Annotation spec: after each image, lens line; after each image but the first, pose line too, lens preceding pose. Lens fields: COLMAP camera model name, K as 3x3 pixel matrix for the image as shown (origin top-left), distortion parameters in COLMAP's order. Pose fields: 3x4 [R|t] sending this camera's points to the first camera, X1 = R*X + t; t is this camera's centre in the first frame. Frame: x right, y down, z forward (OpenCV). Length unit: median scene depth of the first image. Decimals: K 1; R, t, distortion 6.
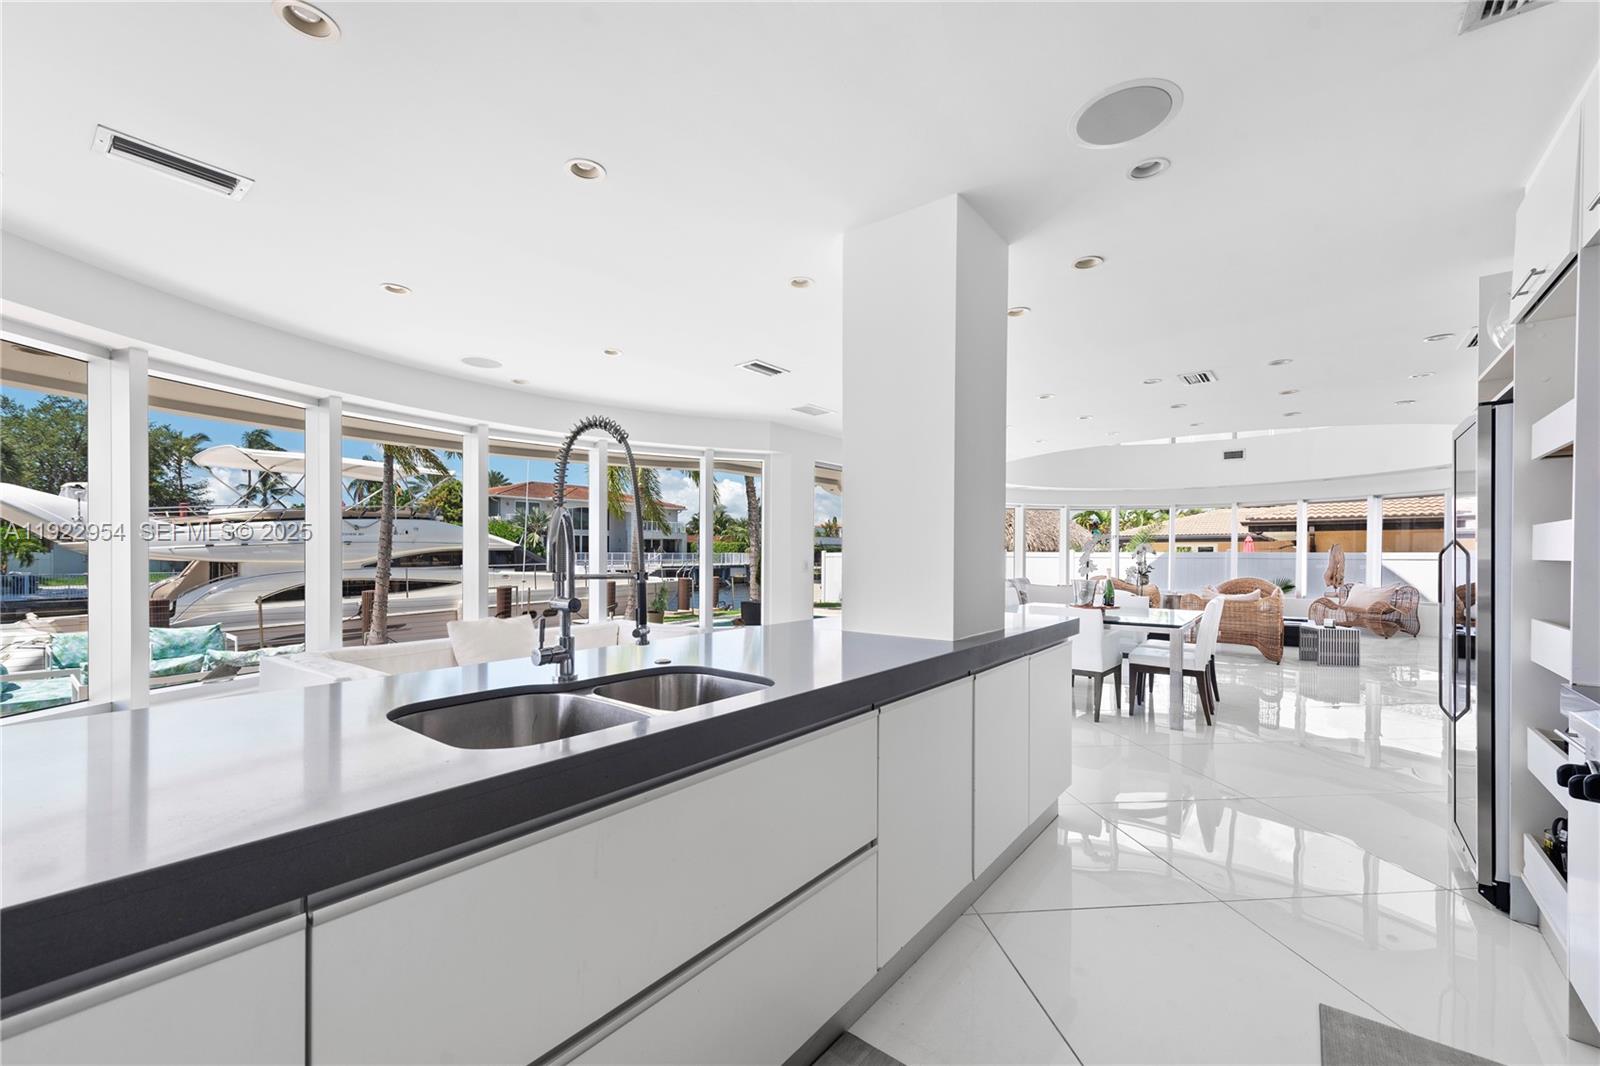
lens RADIAL K [[629.2, 0, 799.1], [0, 629.2, 544.7], [0, 0, 1]] dist [0.002947, 0.000582]
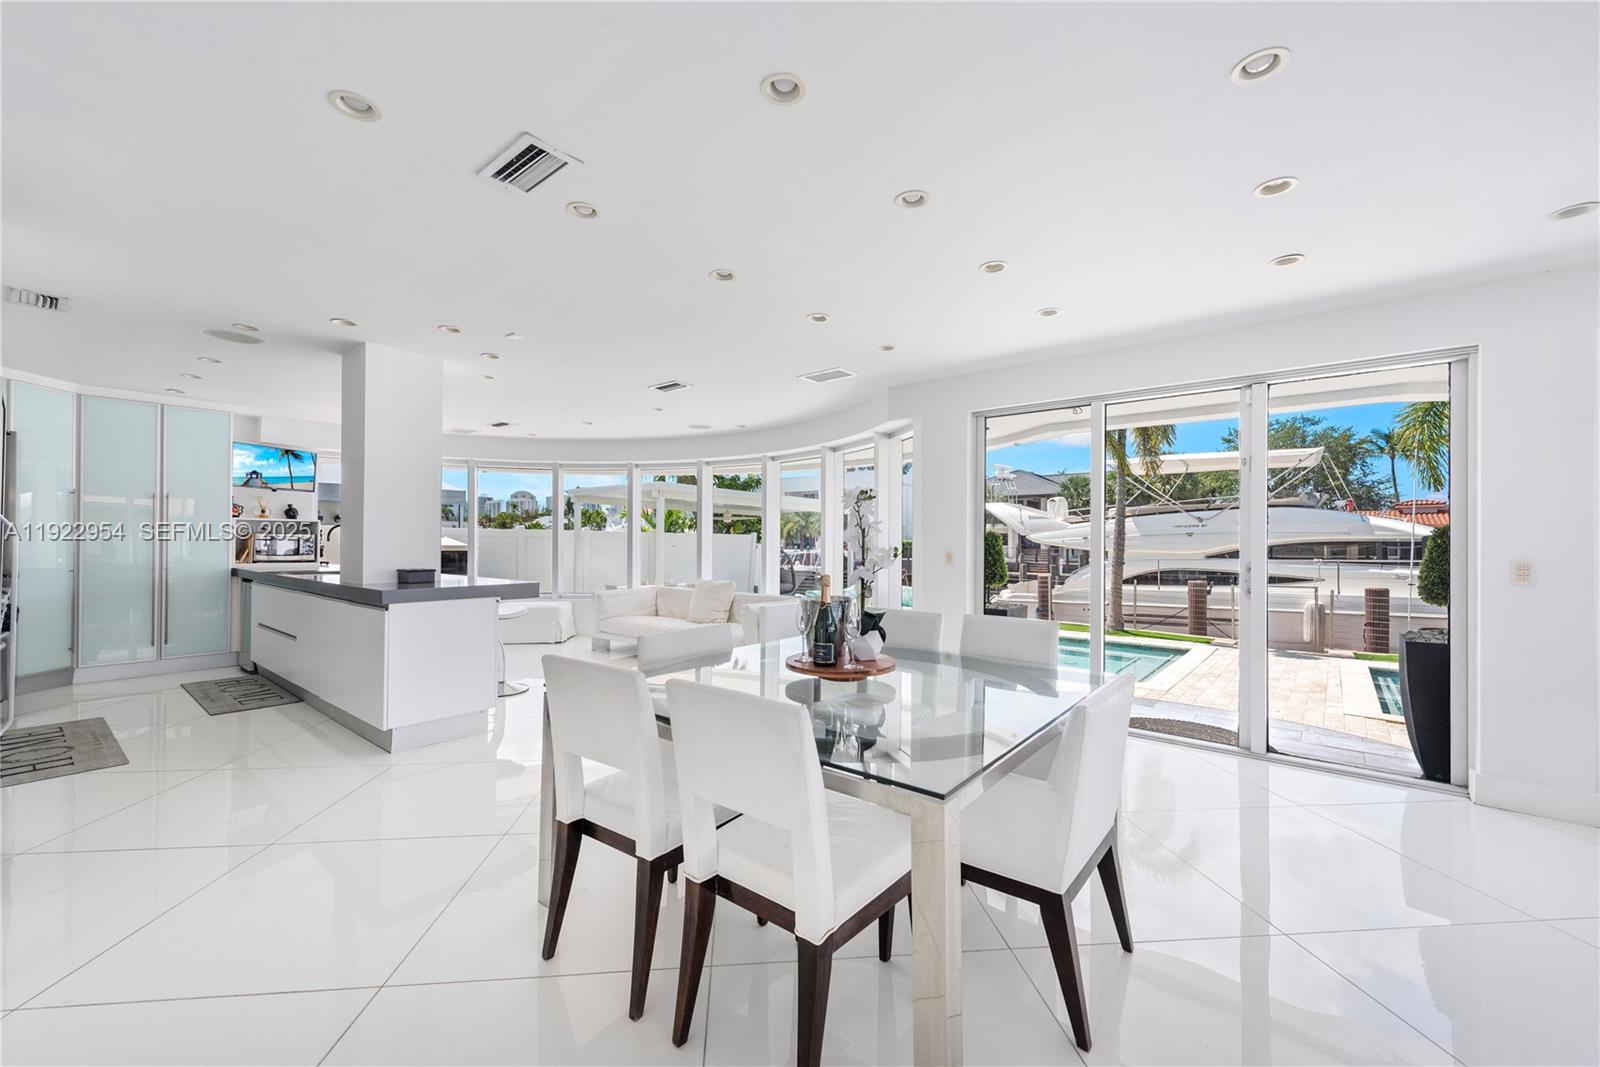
lens RADIAL K [[629.2, 0, 799.1], [0, 629.2, 545.2], [0, 0, 1]] dist [0.002947, 0.000582]
pose [[-0.018521, 0.000353, -0.999828, 0.307100], [0.009252, 0.999957, 0.000181, 0.007353], [0.999786, -0.009247, -0.018523, 0.332552]]
